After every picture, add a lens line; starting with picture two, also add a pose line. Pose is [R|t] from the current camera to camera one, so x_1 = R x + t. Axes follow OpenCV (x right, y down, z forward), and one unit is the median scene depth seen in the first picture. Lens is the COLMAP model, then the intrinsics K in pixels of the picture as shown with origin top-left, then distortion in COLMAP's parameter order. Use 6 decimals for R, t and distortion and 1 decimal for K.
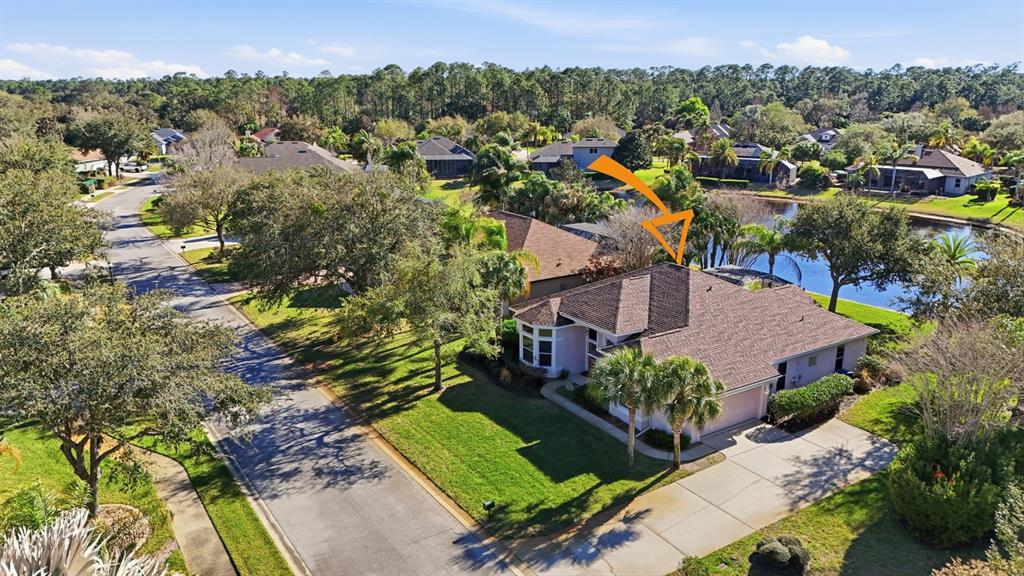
lens RADIAL K [[751.8, 0, 511.0], [0, 751.8, 263.2], [0, 0, 1]] dist [0.092842, -0.115188]
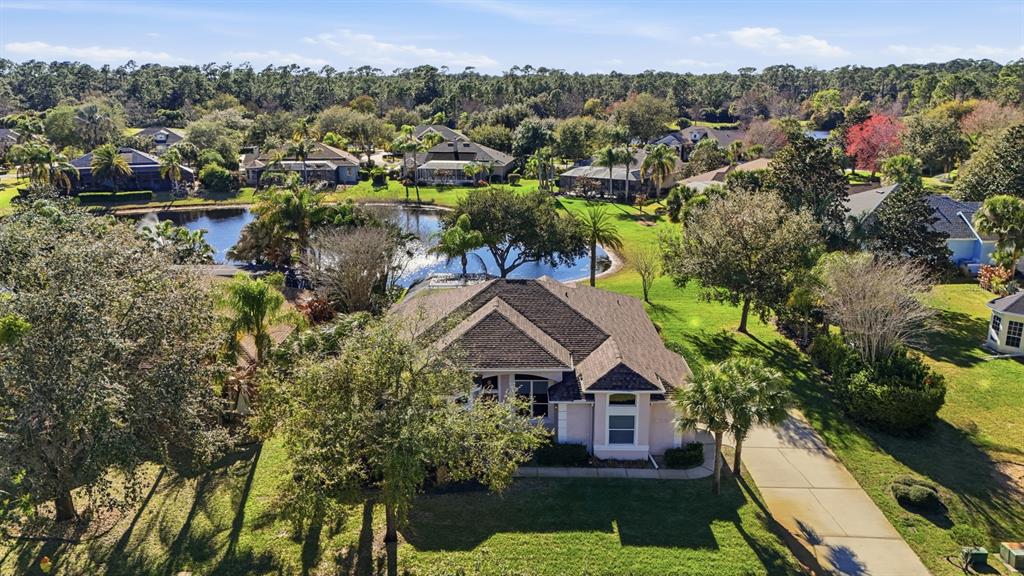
lens RADIAL K [[746.5, 0, 512.0], [0, 746.5, 288.0], [0, 0, 1]] dist [0.071814, -0.075729]
pose [[0.562954, -0.220046, 0.796657, -0.492164], [0.192143, 0.972341, 0.132795, -0.106607], [-0.803843, 0.078314, 0.589664, 0.493110]]
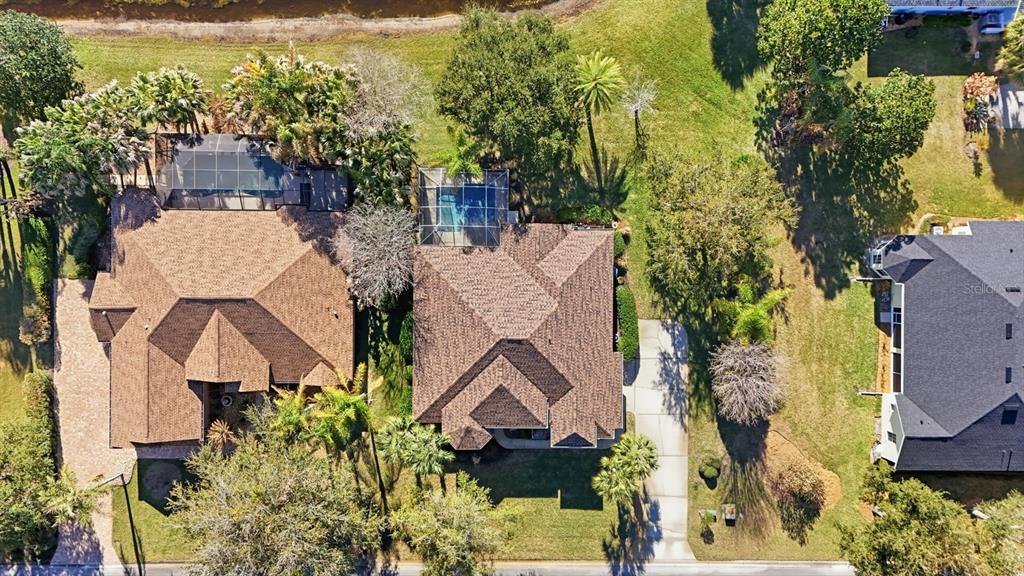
lens RADIAL K [[751.8, 0, 511.0], [0, 751.8, 263.2], [0, 0, 1]] dist [0.092842, -0.115188]
pose [[0.554446, -0.832180, 0.008129, 0.318412], [0.171531, 0.123831, 0.977365, -1.241794], [-0.814350, -0.540502, 0.211402, 0.823793]]
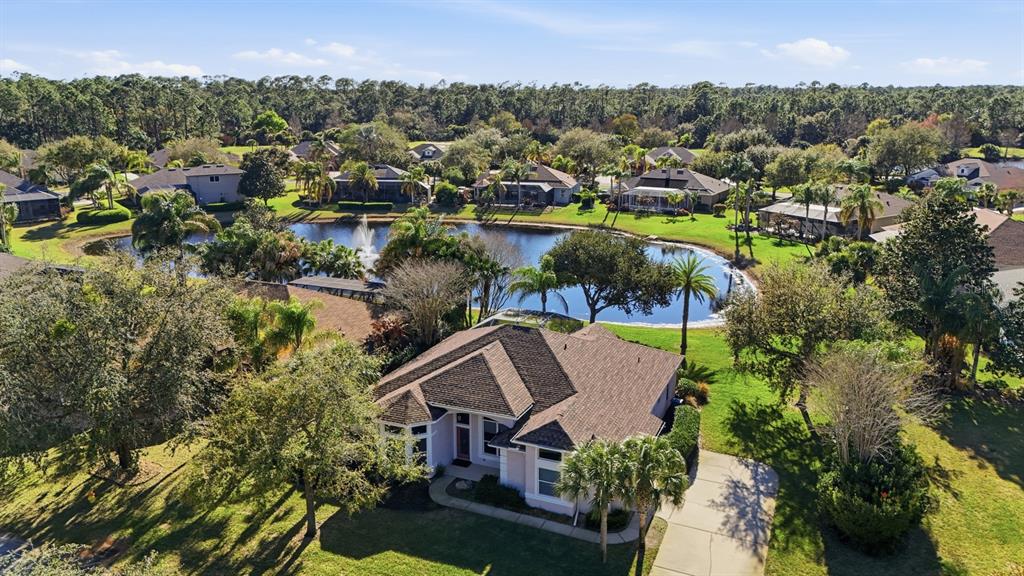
lens RADIAL K [[751.8, 0, 511.0], [0, 751.8, 263.2], [0, 0, 1]] dist [0.092842, -0.115188]
pose [[0.836561, -0.119420, 0.534701, -0.305366], [0.123454, 0.991944, 0.028391, -0.109301], [-0.533784, 0.042260, 0.844564, 0.188204]]
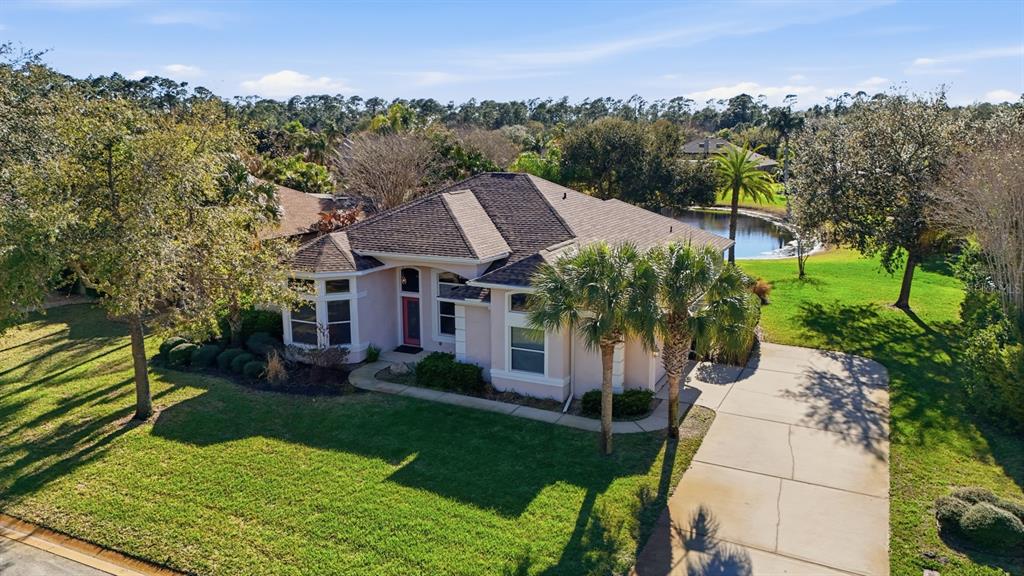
lens RADIAL K [[745.1, 0, 514.5], [0, 745.1, 286.2], [0, 0, 1]] dist [0.096584, -0.113109]
pose [[0.858489, -0.100719, 0.502843, -0.125244], [0.114324, 0.993436, 0.003803, 0.103850], [-0.499926, 0.054223, 0.864369, 0.422381]]
